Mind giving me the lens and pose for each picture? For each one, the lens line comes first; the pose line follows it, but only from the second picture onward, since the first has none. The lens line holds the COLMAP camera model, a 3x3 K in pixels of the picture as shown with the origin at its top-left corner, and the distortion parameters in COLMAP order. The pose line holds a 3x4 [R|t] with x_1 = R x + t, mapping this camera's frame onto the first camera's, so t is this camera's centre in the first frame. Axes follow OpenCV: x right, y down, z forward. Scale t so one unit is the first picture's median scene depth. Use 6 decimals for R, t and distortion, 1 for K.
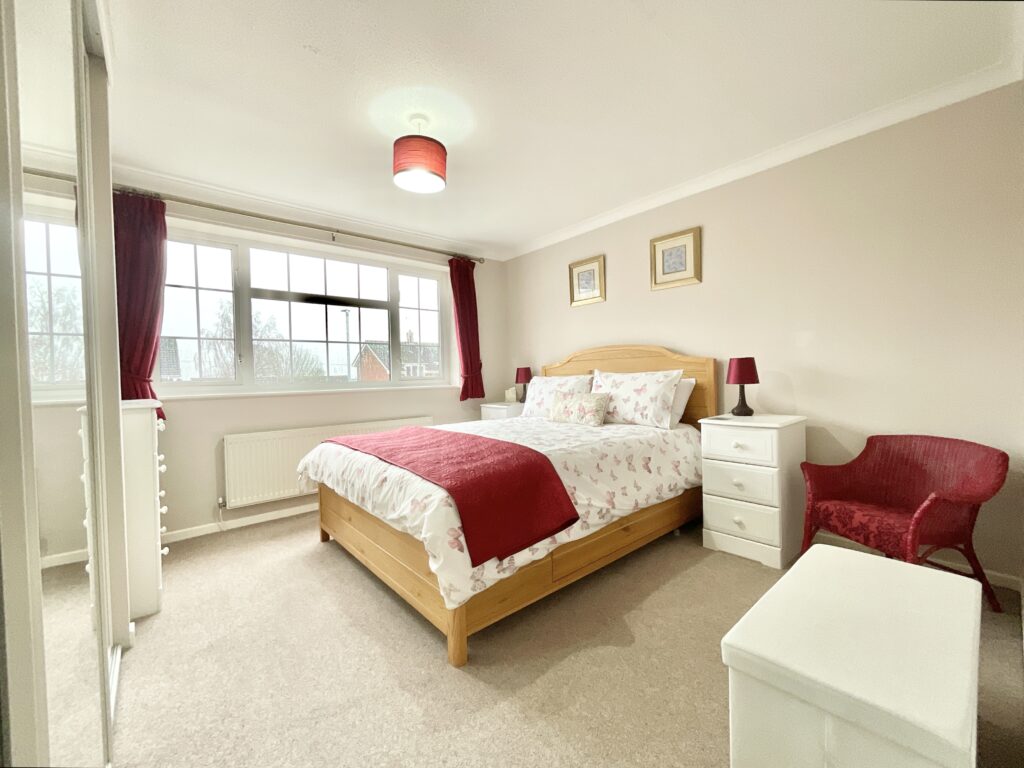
lens RADIAL K [[423.7, 0, 512.0], [0, 423.7, 384.0], [0, 0, 1]] dist [-0.003043, -0.000242]
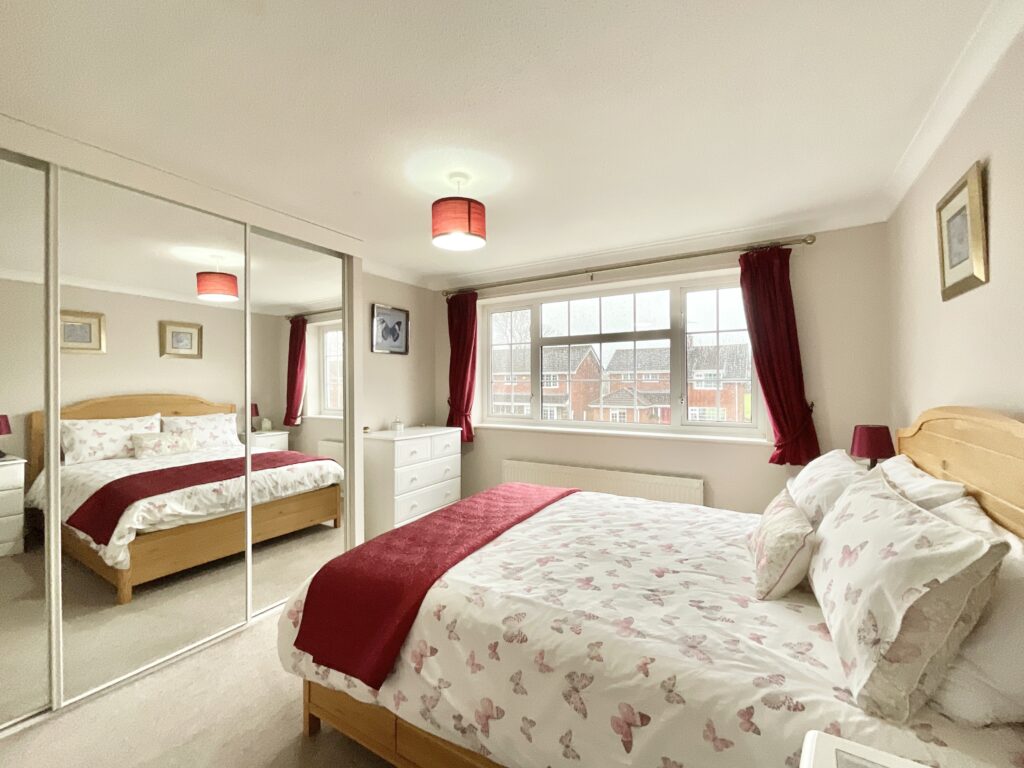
lens RADIAL K [[423.7, 0, 512.0], [0, 423.7, 384.0], [0, 0, 1]] dist [-0.003043, -0.000242]
pose [[0.314704, 0.022831, -0.948915, 0.495431], [-0.018396, 0.999670, 0.017951, -0.117787], [0.949012, 0.011807, 0.315020, 0.545560]]
